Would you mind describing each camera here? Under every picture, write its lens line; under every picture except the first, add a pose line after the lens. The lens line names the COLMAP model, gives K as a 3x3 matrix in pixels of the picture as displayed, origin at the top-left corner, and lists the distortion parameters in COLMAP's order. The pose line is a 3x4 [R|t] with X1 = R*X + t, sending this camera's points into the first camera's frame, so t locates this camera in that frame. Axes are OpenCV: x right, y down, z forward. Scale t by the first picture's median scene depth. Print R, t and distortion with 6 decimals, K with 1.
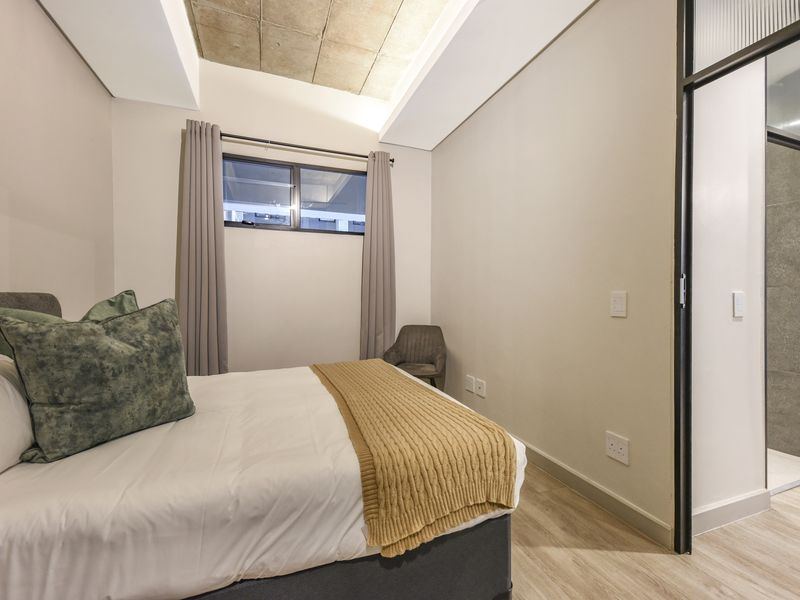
lens RADIAL K [[347.6, 0, 397.2], [0, 347.6, 293.1], [0, 0, 1]] dist [0.000151, -0.000198]
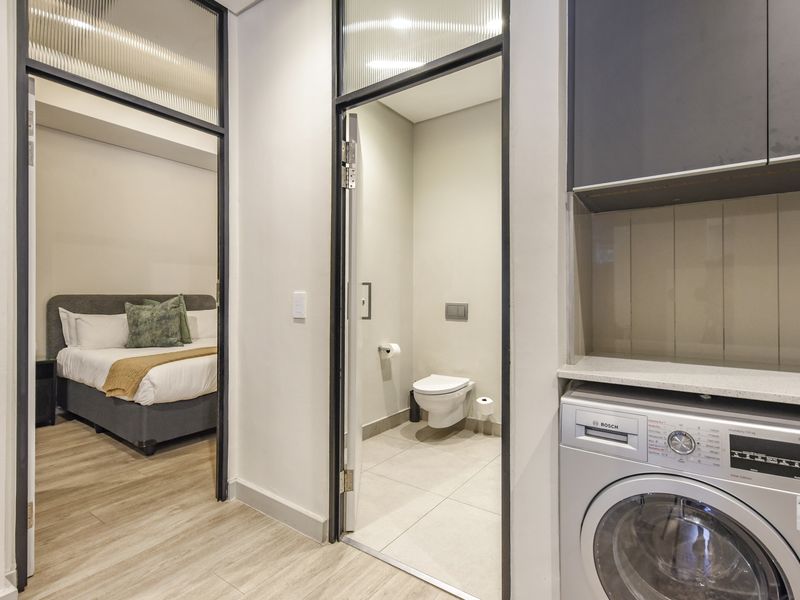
lens RADIAL K [[399.8, 0, 403.0], [0, 399.8, 292.4], [0, 0, 1]] dist [0.021334, -0.000189]
pose [[0.553498, -0.007514, -0.832817, 2.740936], [0.010783, 0.999940, -0.001855, 0.005776], [0.832781, -0.007954, 0.553546, 0.848721]]
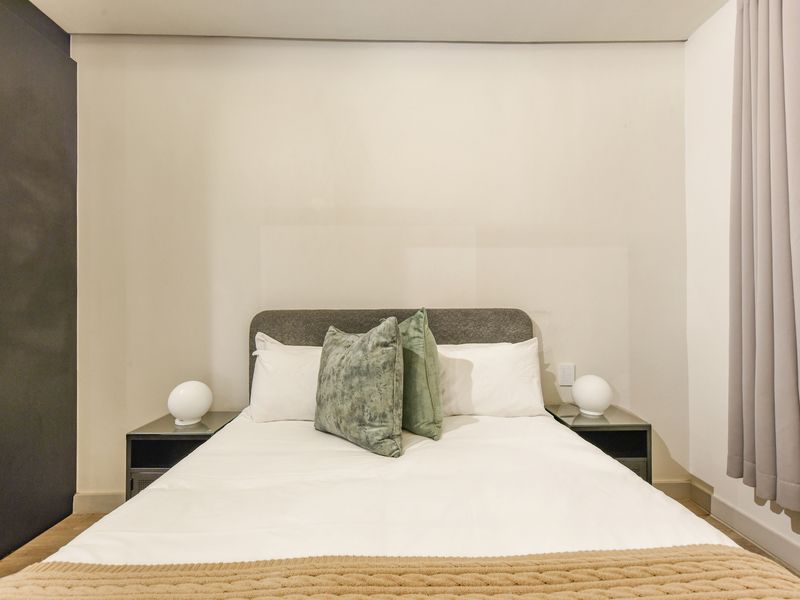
lens RADIAL K [[363.2, 0, 400.5], [0, 363.2, 308.8], [0, 0, 1]] dist [-0.000154, 0.000250]
pose [[-0.334397, 0.006847, -0.942407, 0.252218], [0.017132, 0.999853, 0.001186, -0.007727], [0.942276, -0.015749, -0.334465, 1.477824]]
